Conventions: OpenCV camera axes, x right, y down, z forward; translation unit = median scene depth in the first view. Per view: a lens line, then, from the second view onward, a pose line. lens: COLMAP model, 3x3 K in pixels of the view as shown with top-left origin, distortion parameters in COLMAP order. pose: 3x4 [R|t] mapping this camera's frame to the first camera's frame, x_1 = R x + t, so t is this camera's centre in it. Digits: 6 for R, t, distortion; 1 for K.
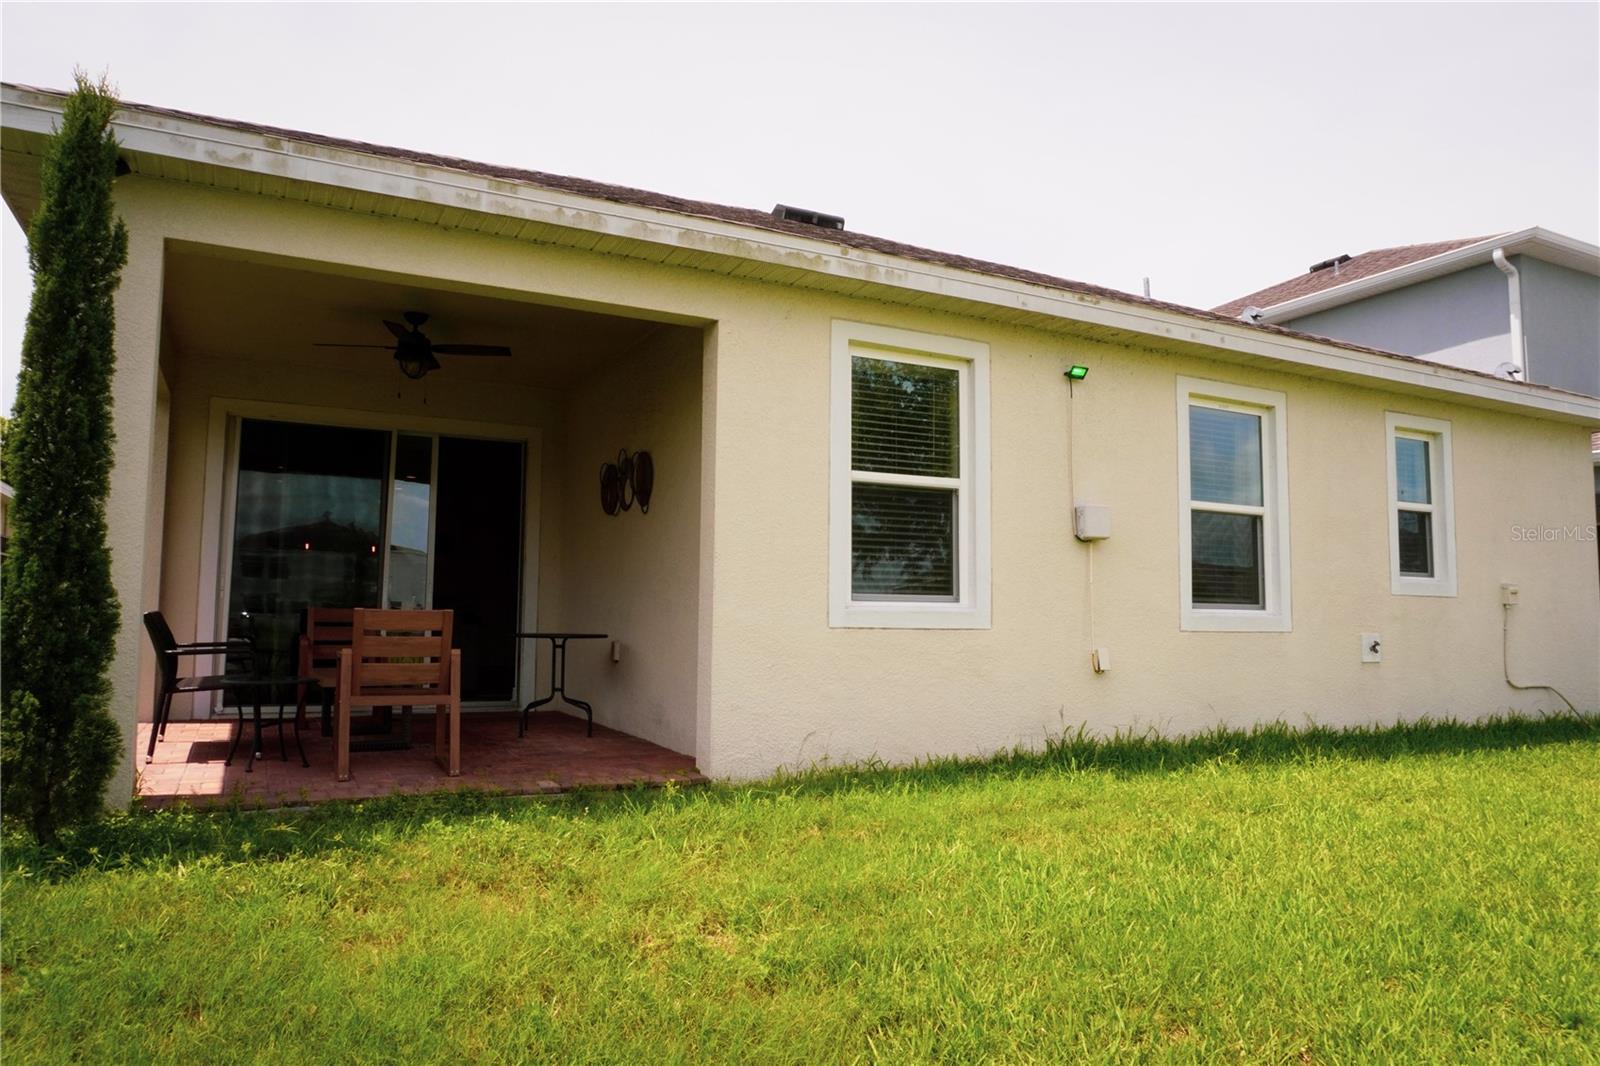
lens RADIAL K [[1078.1, 0, 794.5], [0, 1078.1, 536.6], [0, 0, 1]] dist [-0.052824, 0.039447]
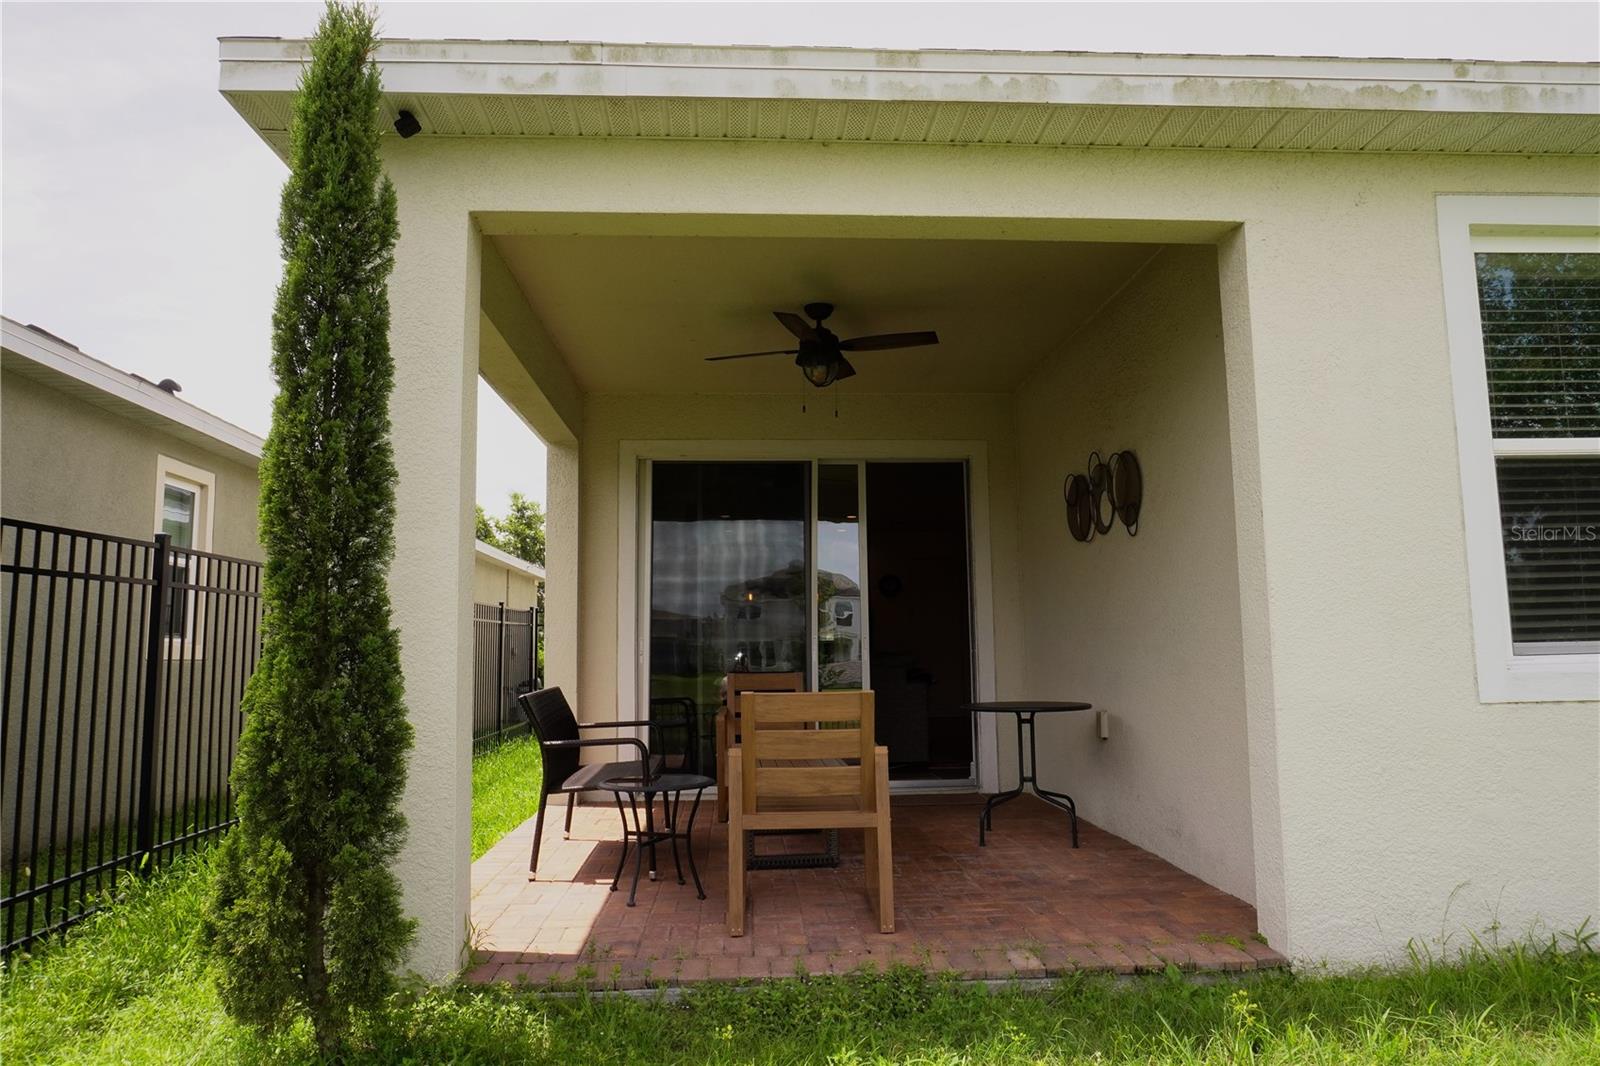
lens RADIAL K [[1078.1, 0, 794.5], [0, 1078.1, 536.6], [0, 0, 1]] dist [-0.052824, 0.039447]
pose [[0.913273, -0.069385, -0.401394, -0.071842], [0.056940, 0.997457, -0.042867, -0.003939], [0.403348, 0.016294, 0.914902, 0.312692]]
